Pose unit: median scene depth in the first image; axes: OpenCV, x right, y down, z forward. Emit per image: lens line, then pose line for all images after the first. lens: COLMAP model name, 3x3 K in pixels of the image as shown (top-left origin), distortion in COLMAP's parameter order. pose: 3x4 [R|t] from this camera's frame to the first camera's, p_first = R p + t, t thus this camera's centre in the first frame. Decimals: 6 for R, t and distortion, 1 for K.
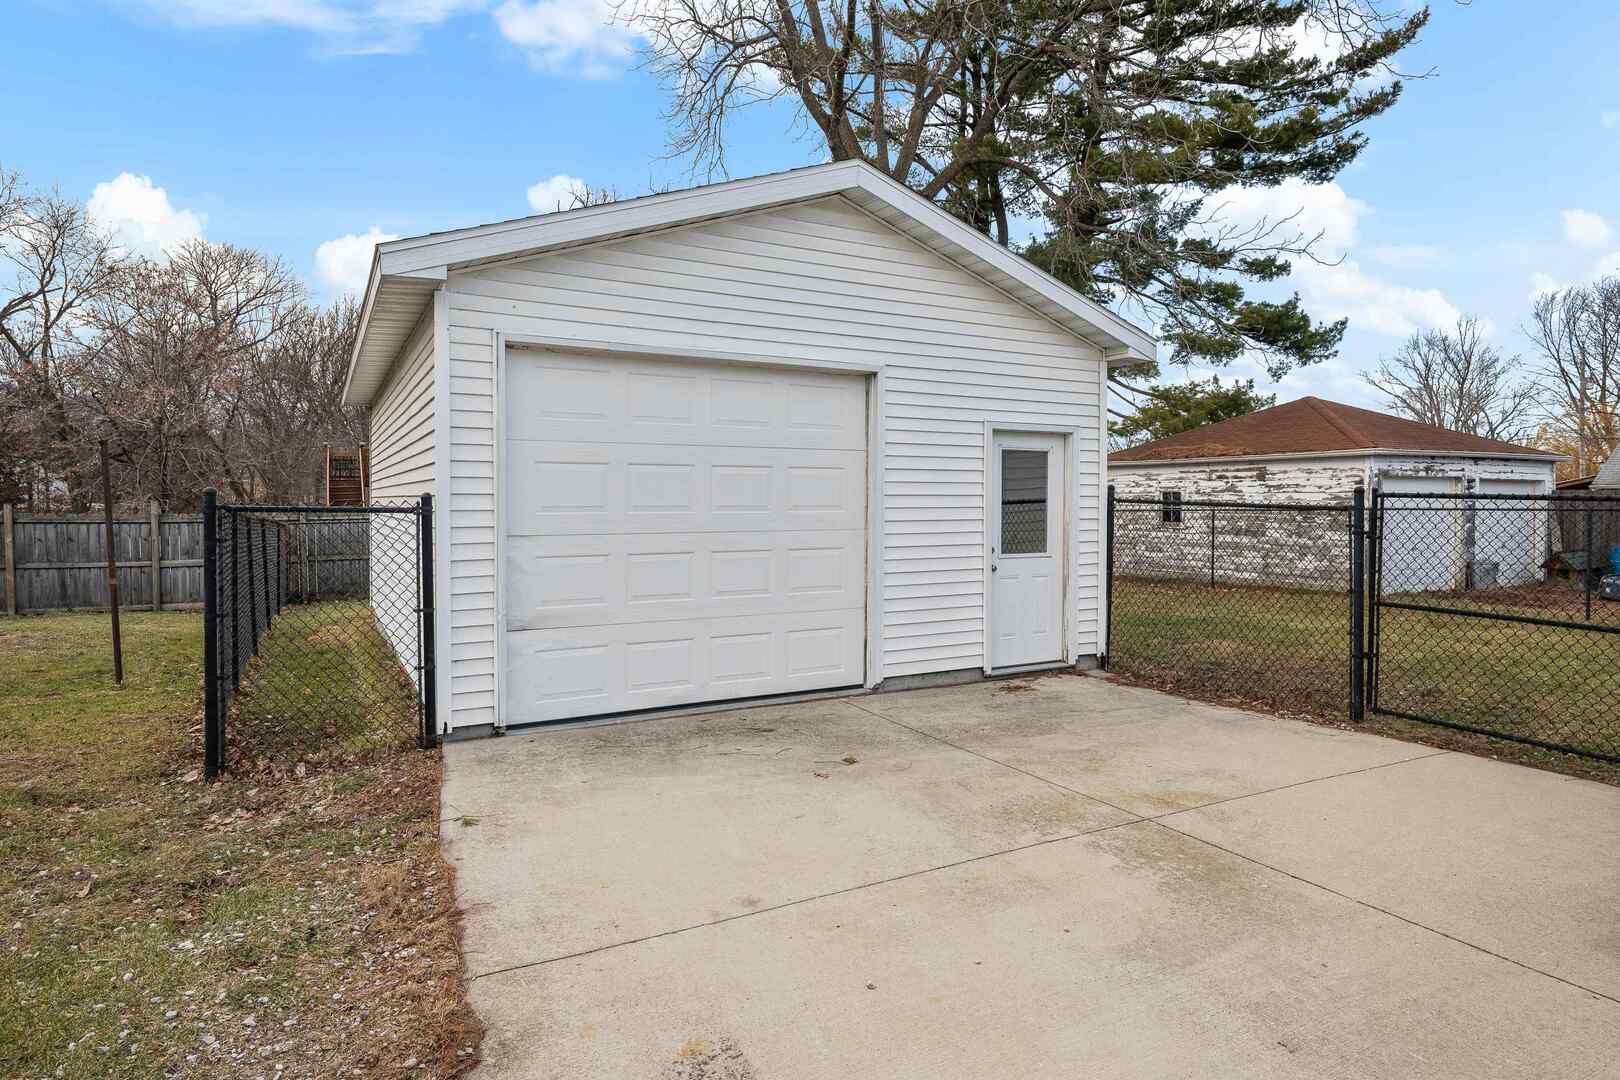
lens RADIAL K [[948.0, 0, 810.0], [0, 948.0, 540.0], [0, 0, 1]] dist [-0.007862, -0.001387]
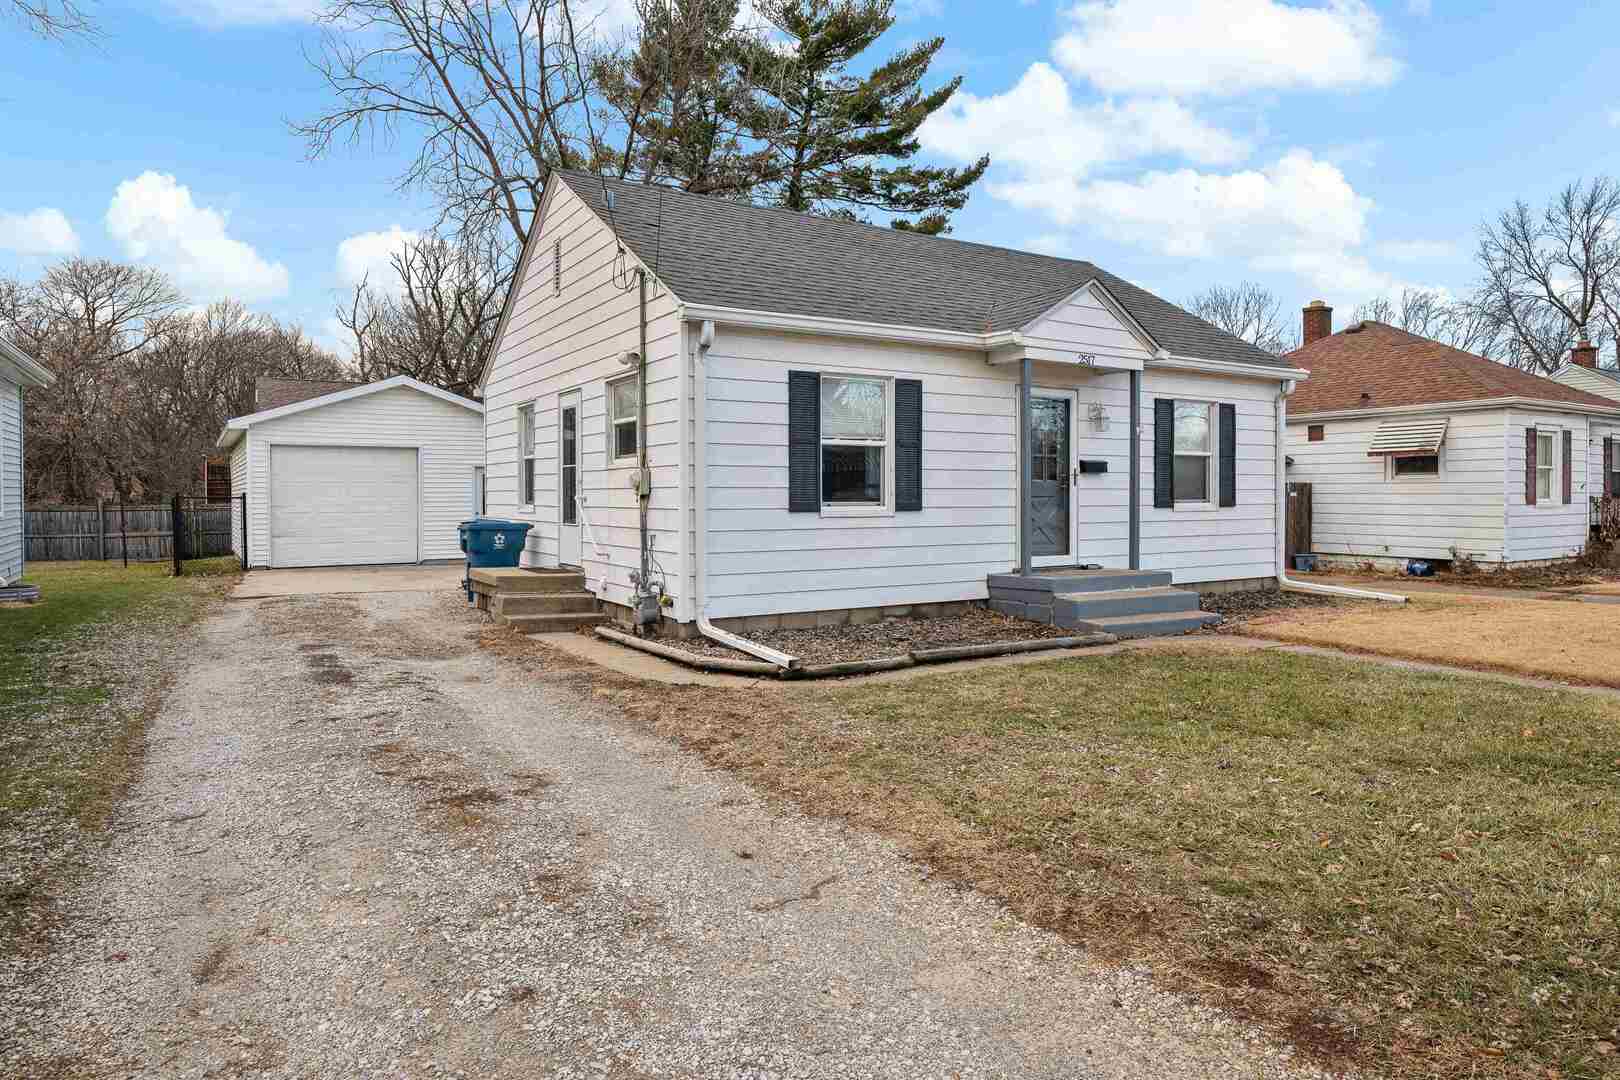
lens RADIAL K [[1066.1, 0, 810.0], [0, 1066.1, 540.0], [0, 0, 1]] dist [0.004090, 0.001923]
pose [[0.998832, -0.005575, 0.047996, 0.463950], [0.005812, 0.999972, -0.004809, 0.049103], [-0.047967, 0.005082, 0.998836, -0.939018]]
